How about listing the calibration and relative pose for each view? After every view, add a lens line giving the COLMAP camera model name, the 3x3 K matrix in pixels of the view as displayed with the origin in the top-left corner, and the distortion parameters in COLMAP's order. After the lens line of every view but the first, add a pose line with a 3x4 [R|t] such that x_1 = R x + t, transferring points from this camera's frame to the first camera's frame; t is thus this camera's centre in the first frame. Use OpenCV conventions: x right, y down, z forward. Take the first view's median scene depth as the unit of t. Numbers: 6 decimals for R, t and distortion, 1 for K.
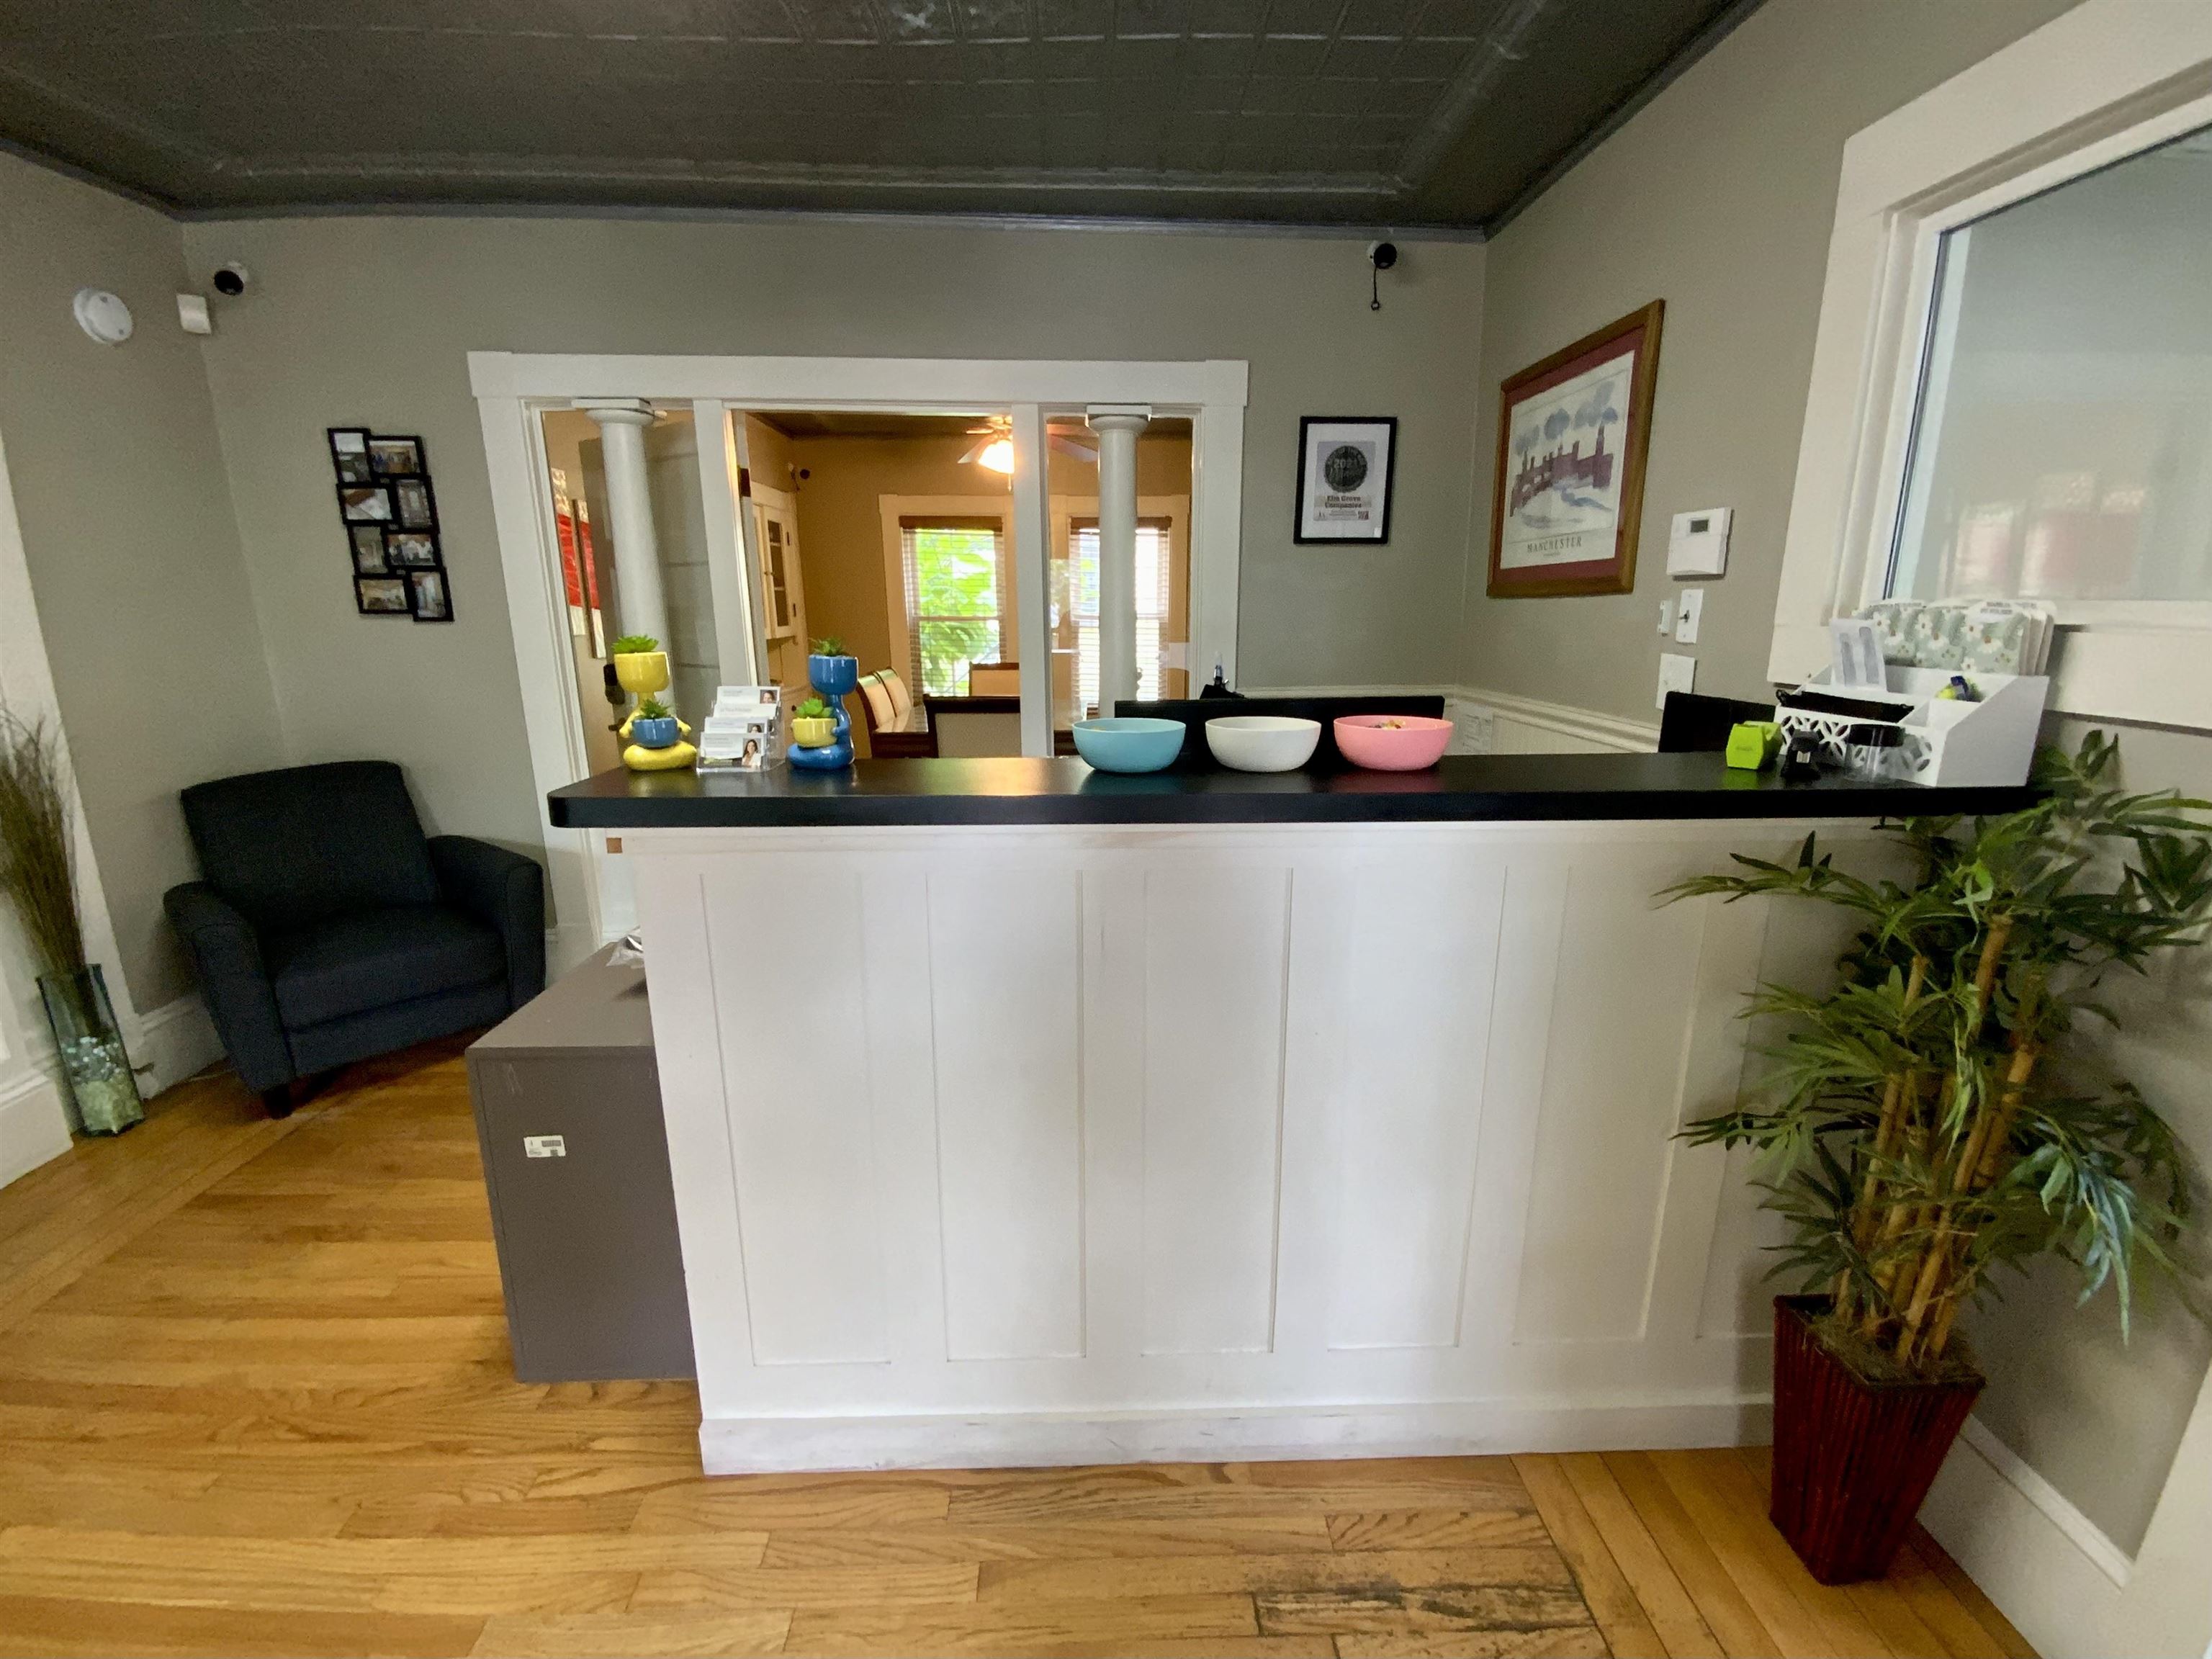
lens RADIAL K [[931.9, 0, 1104.7], [0, 931.9, 826.8], [0, 0, 1]] dist [0.025970, -0.020976]
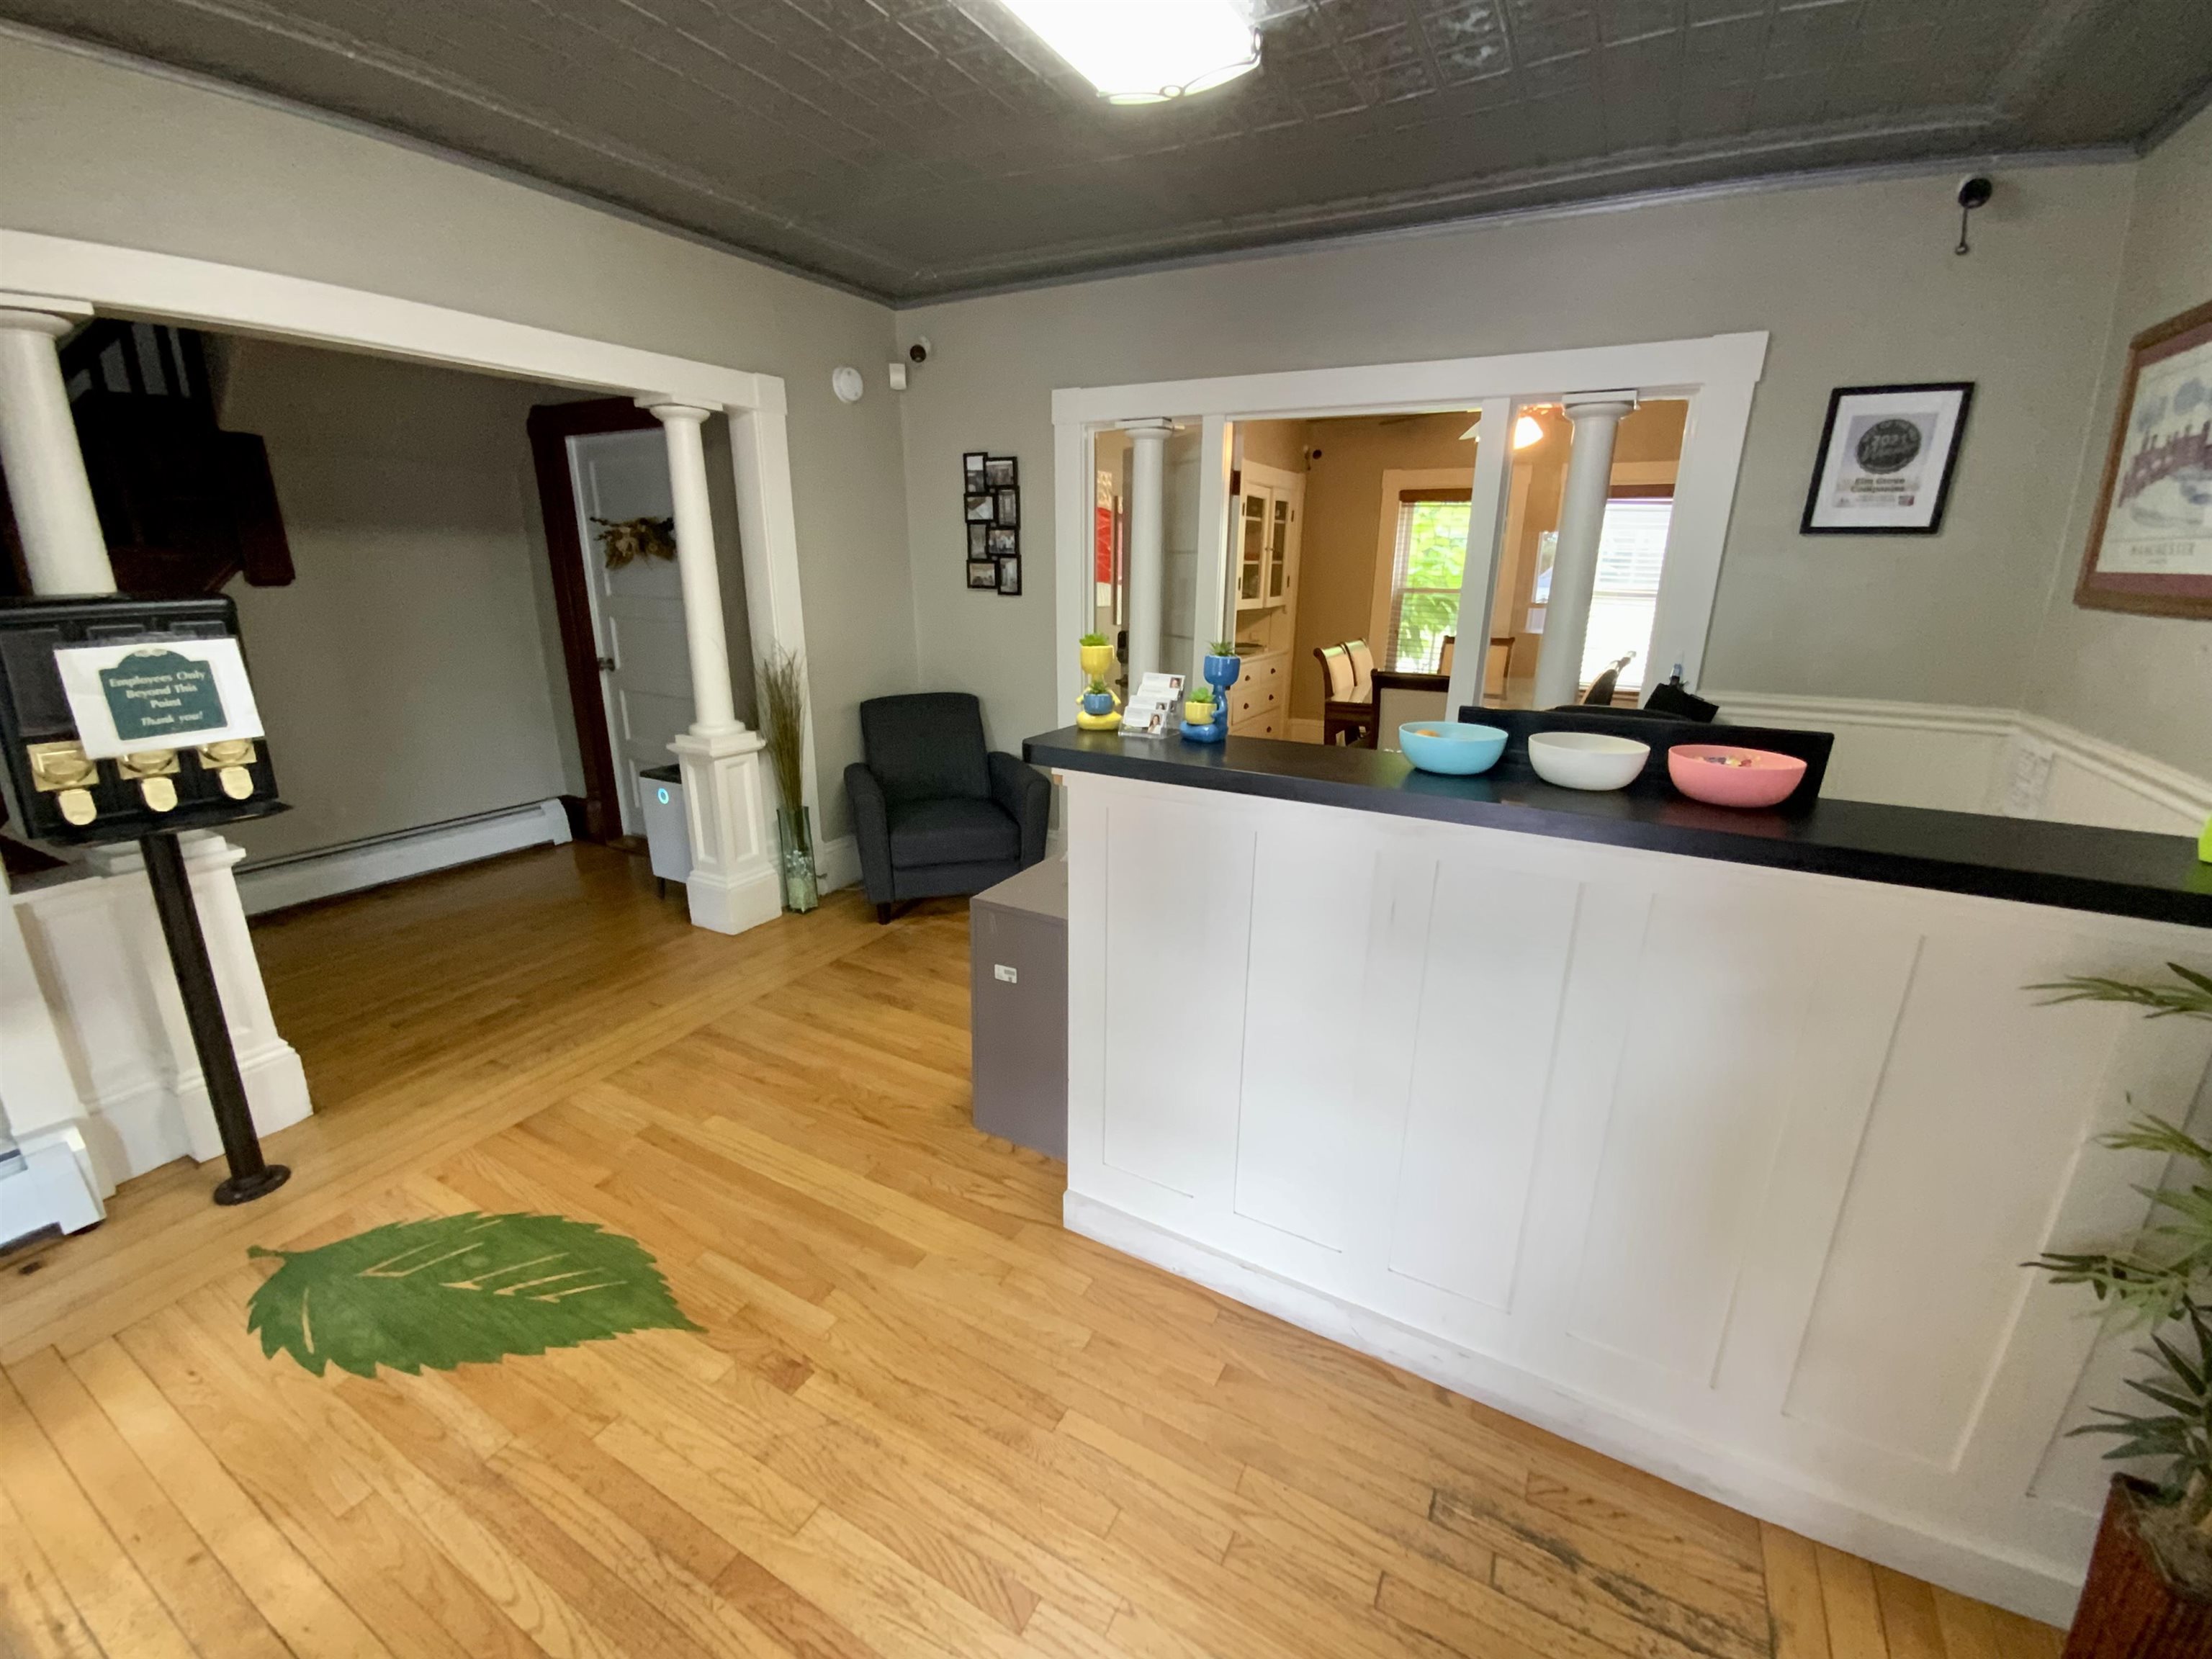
lens RADIAL K [[883.4, 0, 1108.8], [0, 883.4, 832.4], [0, 0, 1]] dist [0.020855, -0.016661]
pose [[0.861941, 0.159861, -0.481146, 0.101753], [-0.130750, 0.986978, 0.093693, -0.018816], [0.489859, -0.017847, 0.871619, -0.070316]]
